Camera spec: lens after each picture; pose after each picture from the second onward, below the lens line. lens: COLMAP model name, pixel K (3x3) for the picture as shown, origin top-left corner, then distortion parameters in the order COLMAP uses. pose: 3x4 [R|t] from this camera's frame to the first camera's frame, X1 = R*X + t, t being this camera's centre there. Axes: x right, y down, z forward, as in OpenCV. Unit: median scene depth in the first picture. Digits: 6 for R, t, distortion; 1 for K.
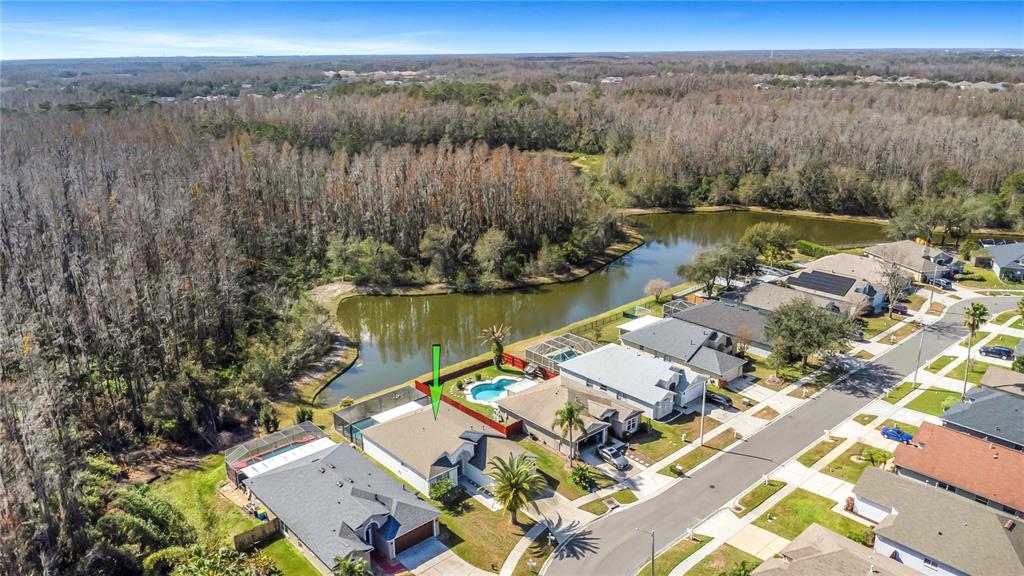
lens RADIAL K [[740.8, 0, 511.6], [0, 740.8, 281.8], [0, 0, 1]] dist [0.013903, -0.003499]
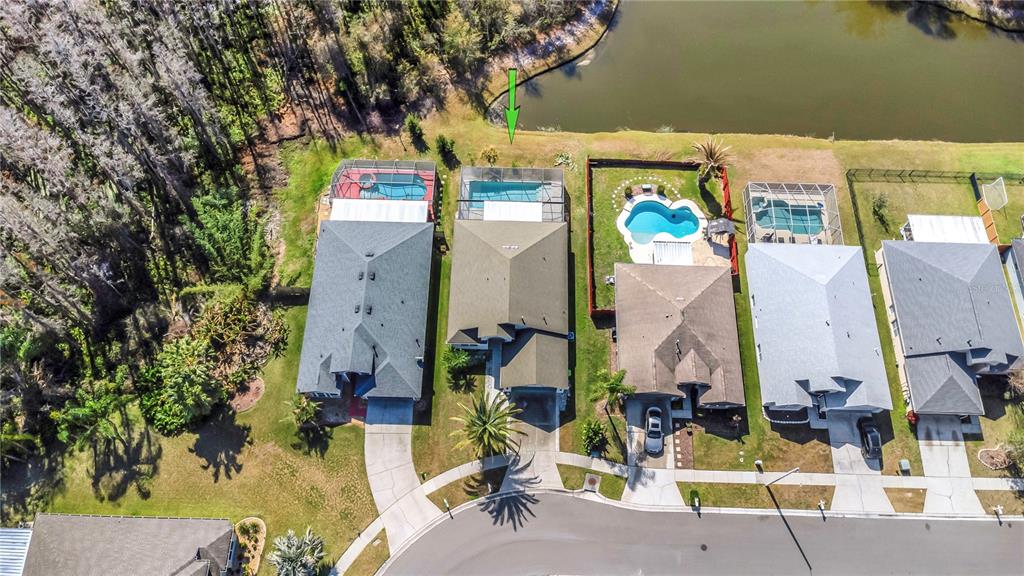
lens RADIAL K [[740.8, 0, 511.6], [0, 740.8, 281.8], [0, 0, 1]] dist [0.013903, -0.003499]
pose [[0.729239, 0.632320, -0.261499, 0.121798], [-0.227001, 0.584081, 0.779307, -0.446240], [0.645508, -0.508941, 0.569472, 0.461877]]
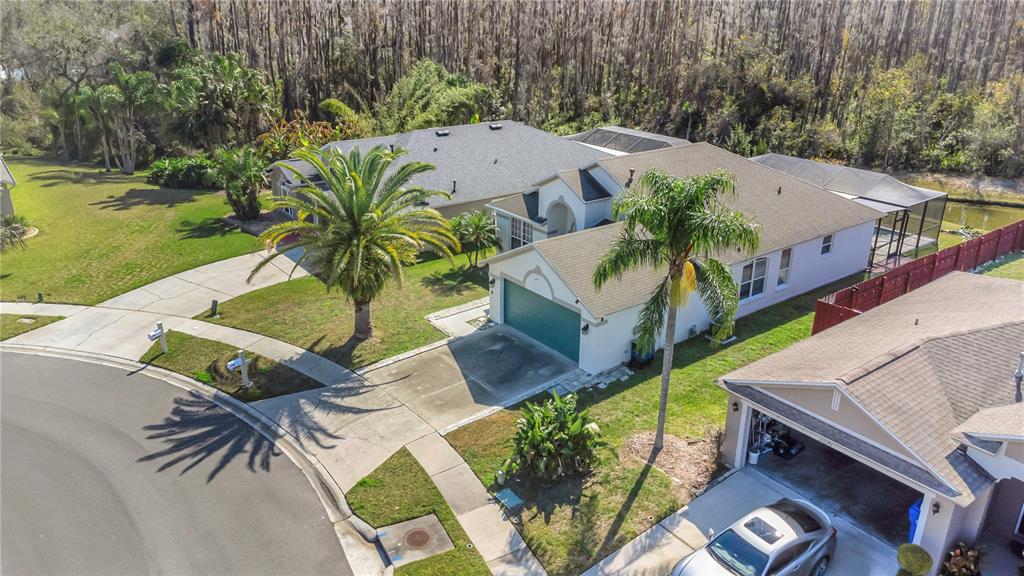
lens RADIAL K [[735.1, 0, 512.0], [0, 735.1, 288.0], [0, 0, 1]] dist [0.049351, -0.001064]
pose [[-0.075344, 0.387138, -0.918938, 0.266425], [-0.301739, 0.869502, 0.391050, 0.108416], [0.950409, 0.306743, 0.051302, 0.839278]]
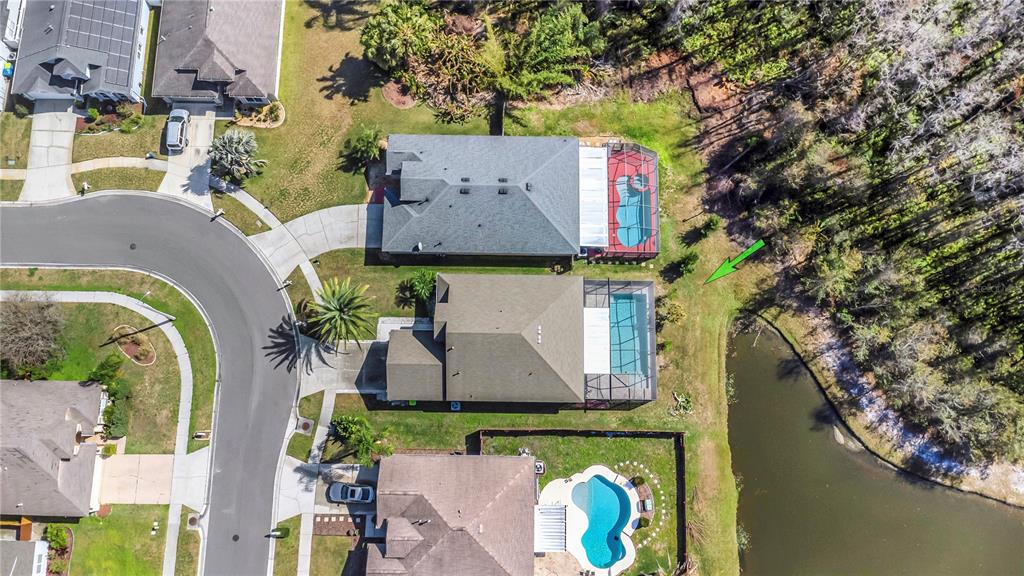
lens RADIAL K [[729.7, 0, 514.6], [0, 729.7, 274.7], [0, 0, 1]] dist [0.019373, -0.002238]
pose [[-0.676092, 0.723252, -0.140737, -0.040250], [-0.220738, -0.016582, 0.975192, -0.530945], [0.702976, 0.690385, 0.170860, 0.760819]]
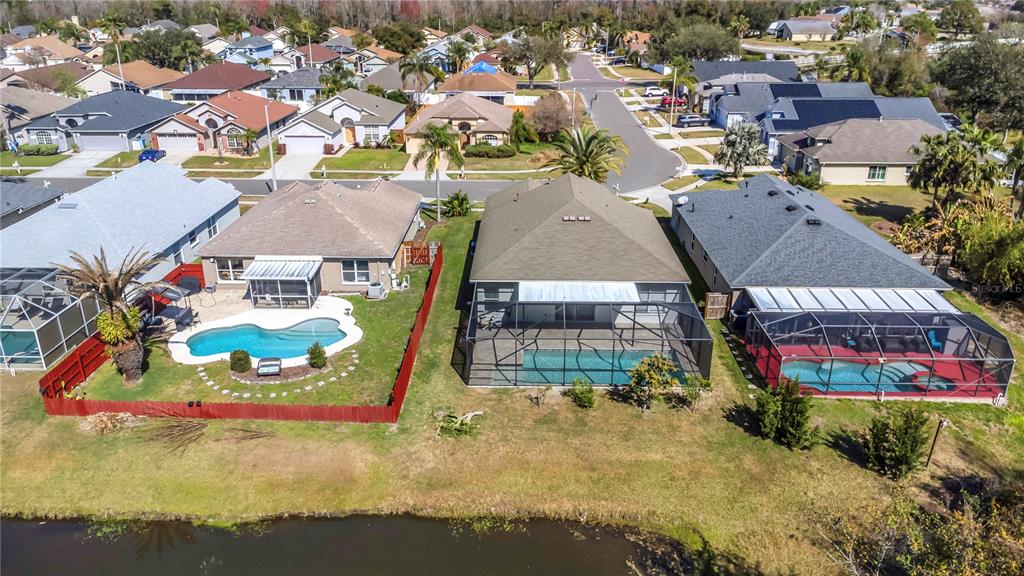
lens RADIAL K [[740.8, 0, 511.6], [0, 740.8, 281.8], [0, 0, 1]] dist [0.013903, -0.003499]
pose [[-0.732318, -0.242149, 0.636454, -0.392529], [0.207848, 0.810553, 0.547543, -0.068875], [-0.648467, 0.533261, -0.543253, 1.243374]]
